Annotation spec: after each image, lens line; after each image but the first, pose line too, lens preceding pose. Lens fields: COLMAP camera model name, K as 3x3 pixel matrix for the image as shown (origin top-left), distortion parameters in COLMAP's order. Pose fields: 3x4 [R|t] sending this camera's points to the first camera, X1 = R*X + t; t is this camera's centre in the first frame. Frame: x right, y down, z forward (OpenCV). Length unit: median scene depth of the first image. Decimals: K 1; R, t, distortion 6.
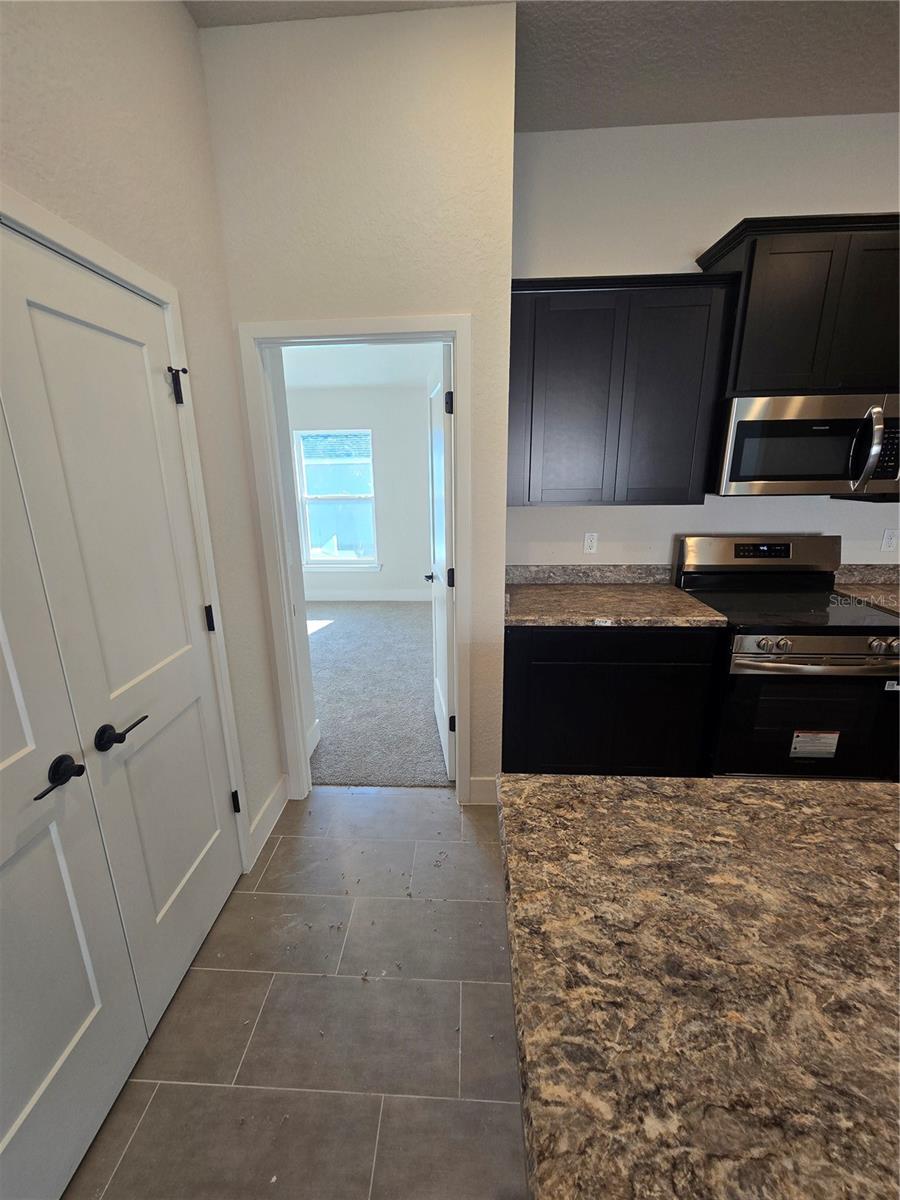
lens RADIAL K [[493.5, 0, 439.1], [0, 493.5, 604.4], [0, 0, 1]] dist [0.001229, -0.000166]
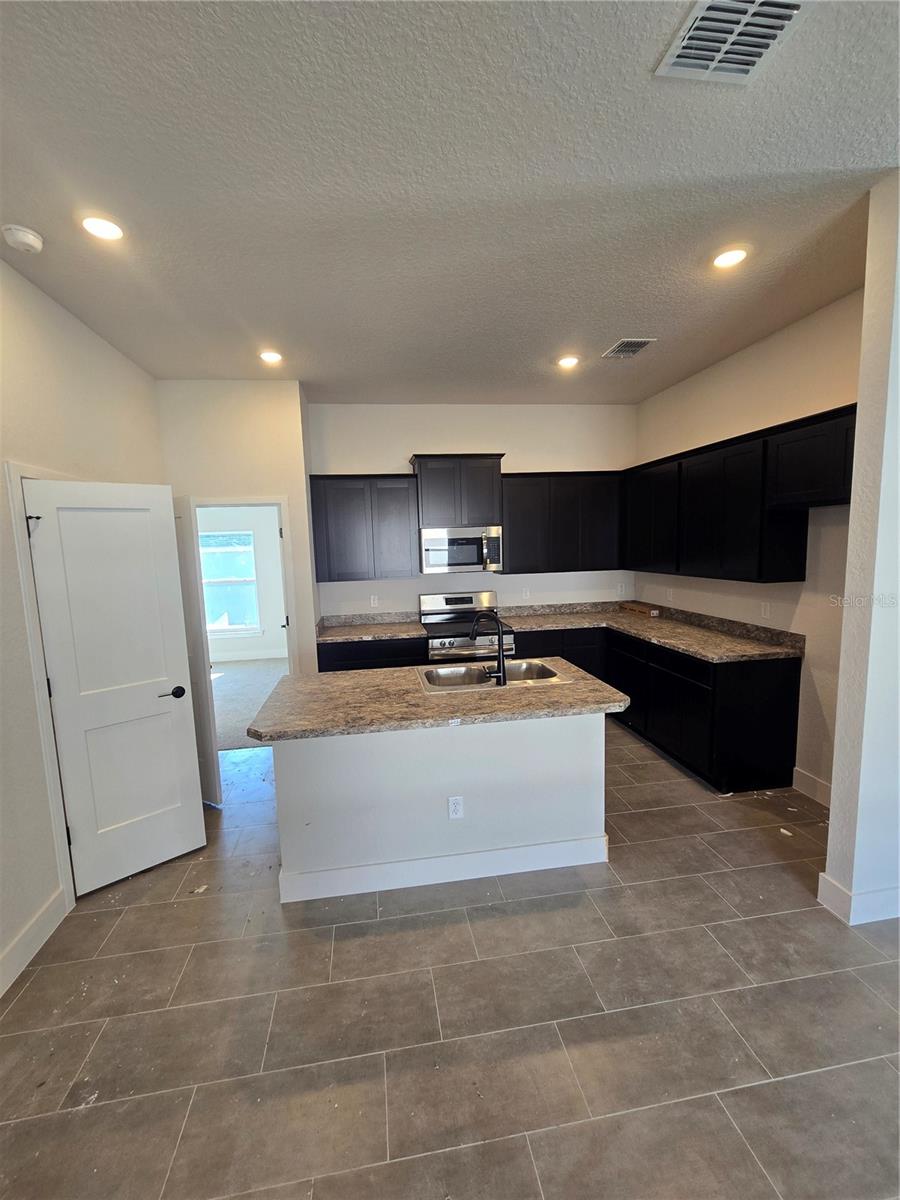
lens RADIAL K [[493.5, 0, 438.2], [0, 493.5, 604.9], [0, 0, 1]] dist [0.001229, -0.000166]
pose [[0.979585, -0.042725, 0.196436, 0.228317], [0.072266, 0.986676, -0.145771, 0.212269], [-0.187590, 0.156990, 0.969620, -0.990198]]
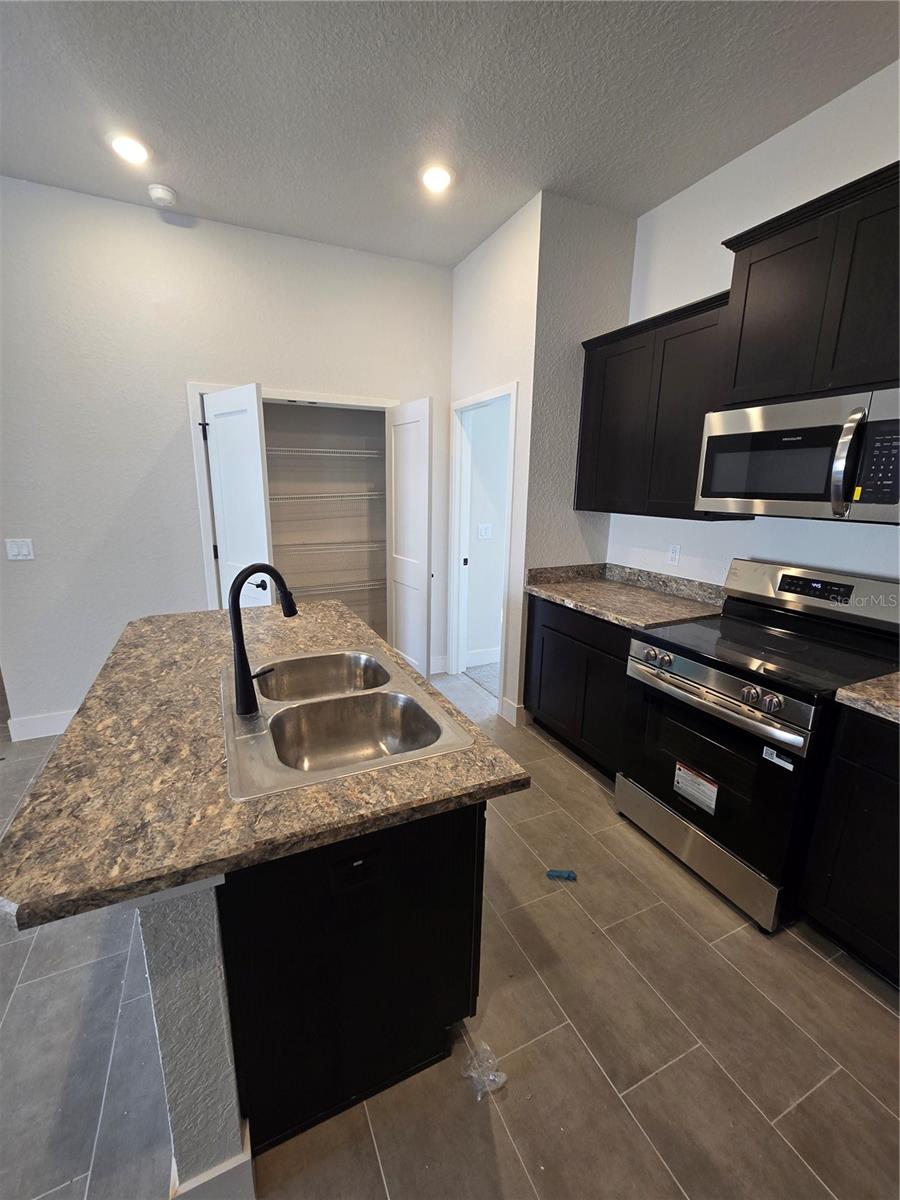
lens RADIAL K [[493.5, 0, 437.6], [0, 493.5, 606.7], [0, 0, 1]] dist [0.001229, -0.000166]
pose [[0.466154, 0.235084, -0.852899, 1.239701], [-0.255136, 0.958813, 0.124831, -0.027827], [0.847116, 0.159415, 0.506933, 0.088283]]
